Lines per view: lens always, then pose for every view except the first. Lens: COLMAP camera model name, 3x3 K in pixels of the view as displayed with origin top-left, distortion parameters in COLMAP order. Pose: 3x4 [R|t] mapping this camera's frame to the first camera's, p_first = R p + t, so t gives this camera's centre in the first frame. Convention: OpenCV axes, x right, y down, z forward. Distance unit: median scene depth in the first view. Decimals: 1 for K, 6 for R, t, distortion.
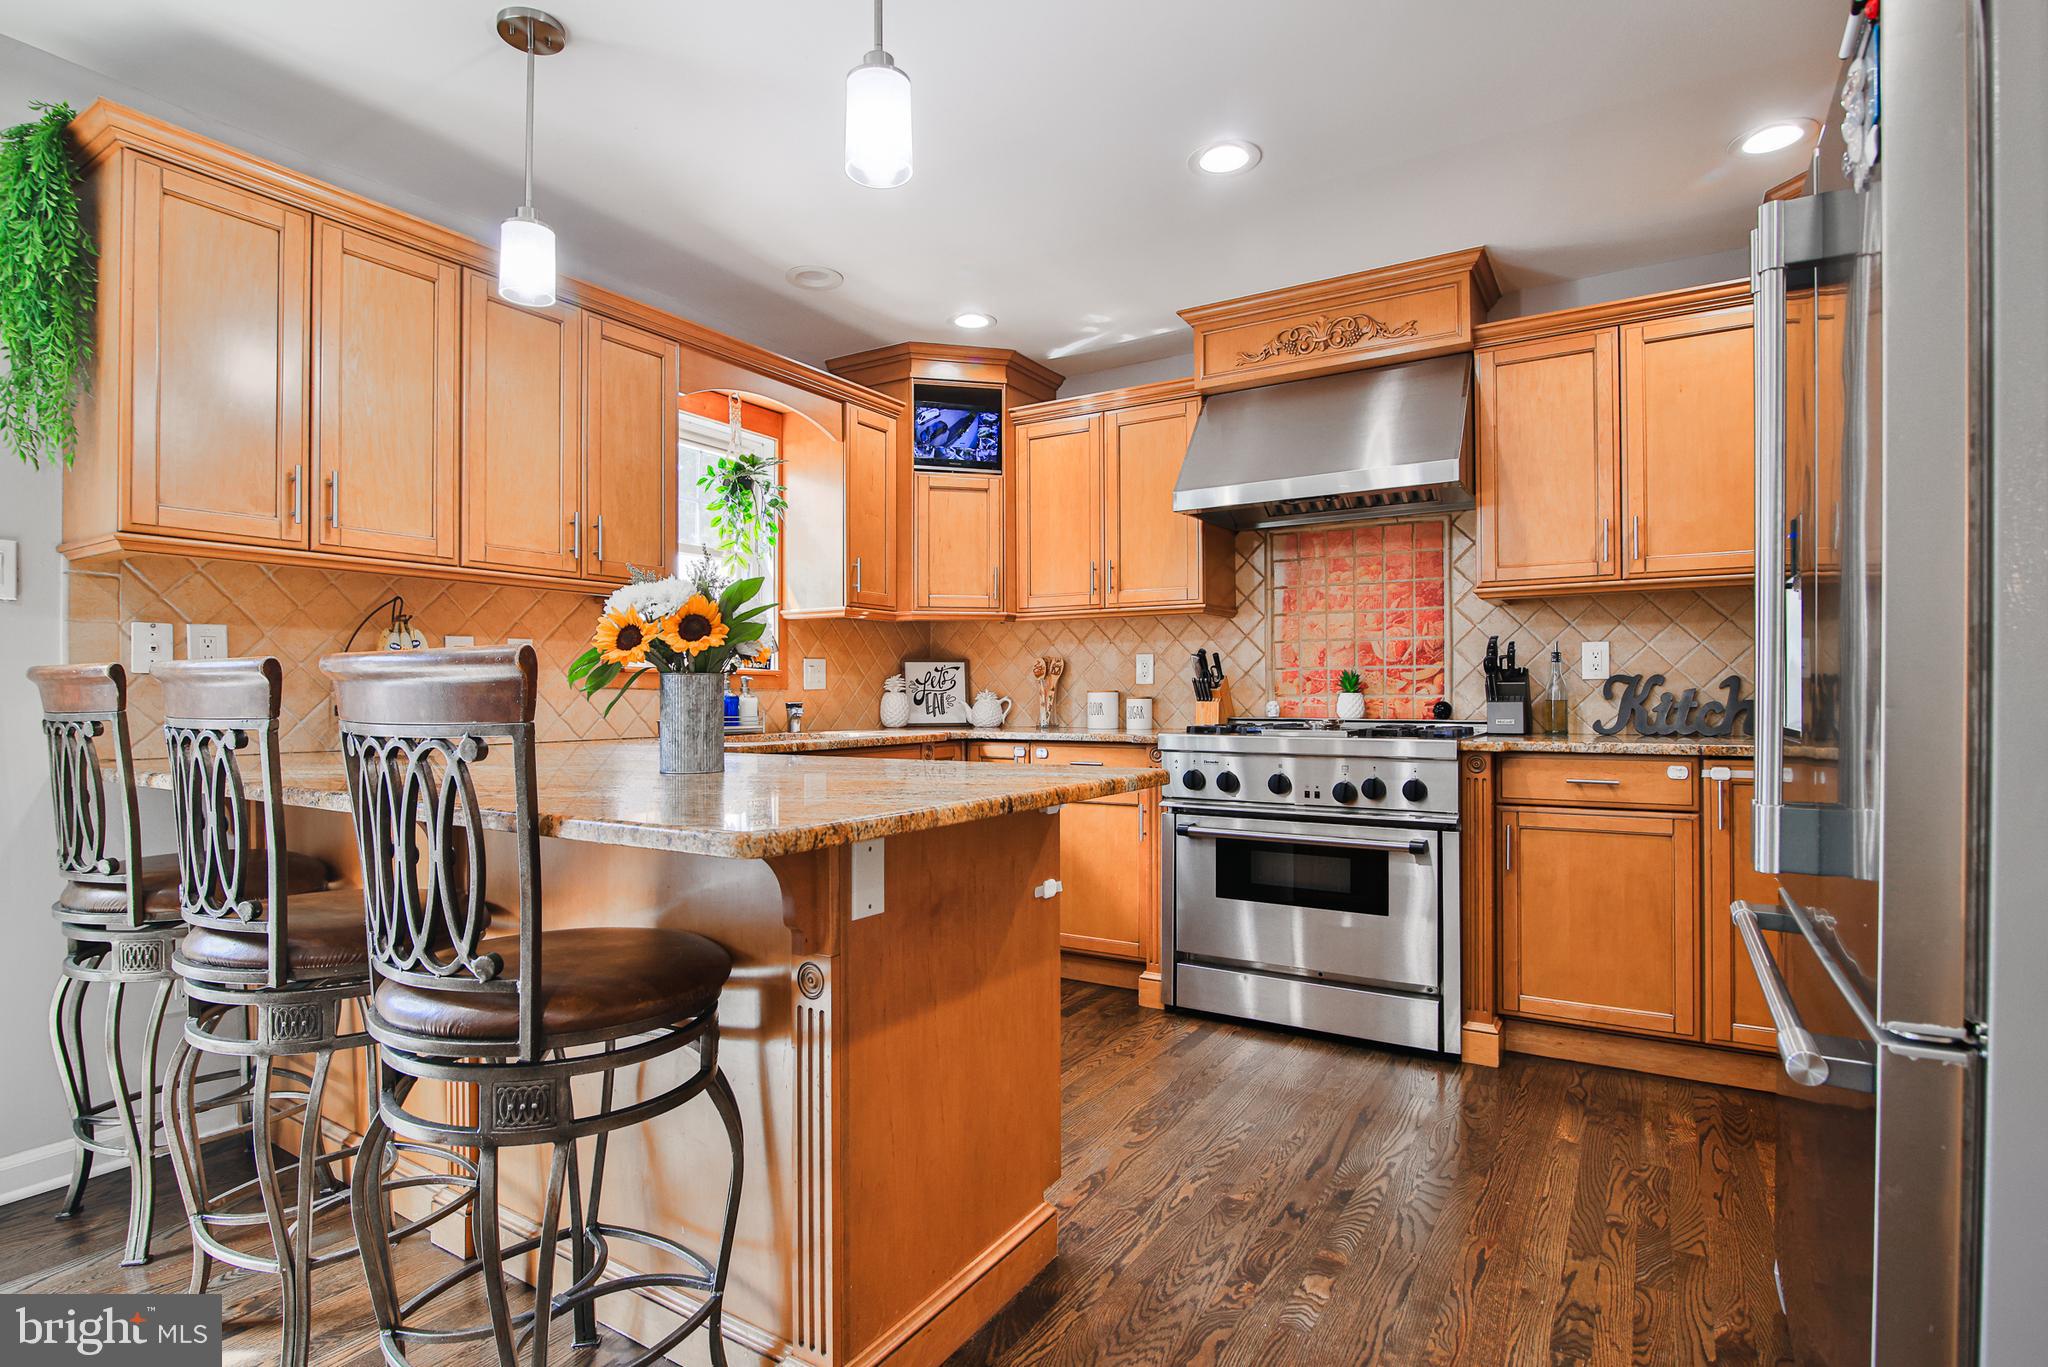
lens RADIAL K [[1044.1, 0, 1024.0], [0, 1044.1, 683.5], [0, 0, 1]] dist [-0.017077, 0.000813]
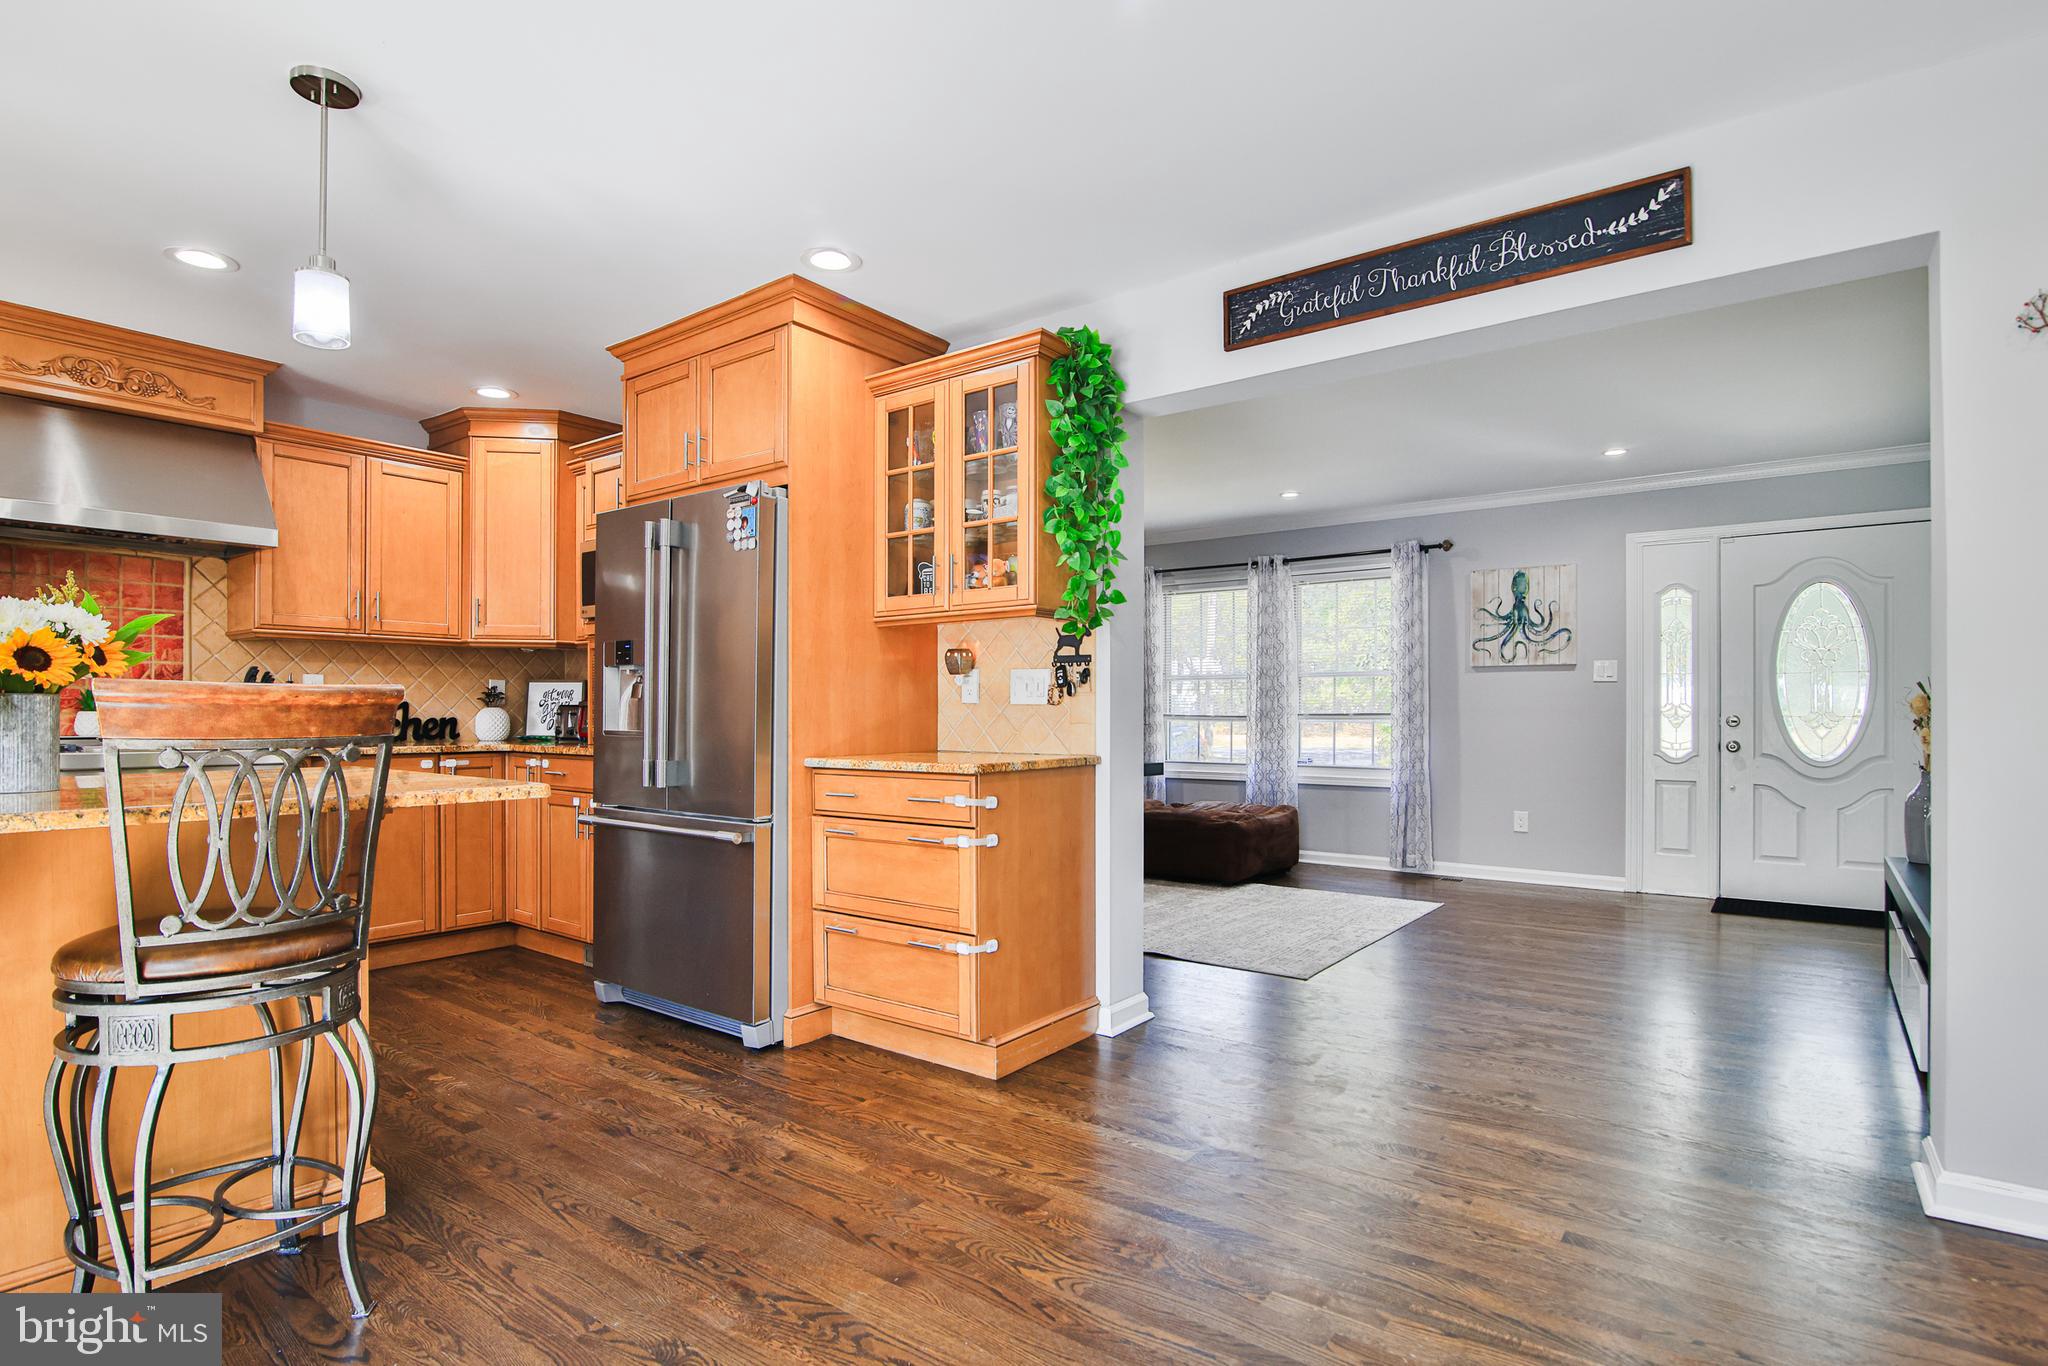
lens RADIAL K [[1044.1, 0, 1024.0], [0, 1044.1, 683.0], [0, 0, 1]] dist [-0.017077, 0.000813]
pose [[0.084905, 0.035763, 0.995747, -0.727659], [-0.013291, 0.999307, -0.034757, 0.004988], [-0.996300, -0.010283, 0.085322, -0.025151]]
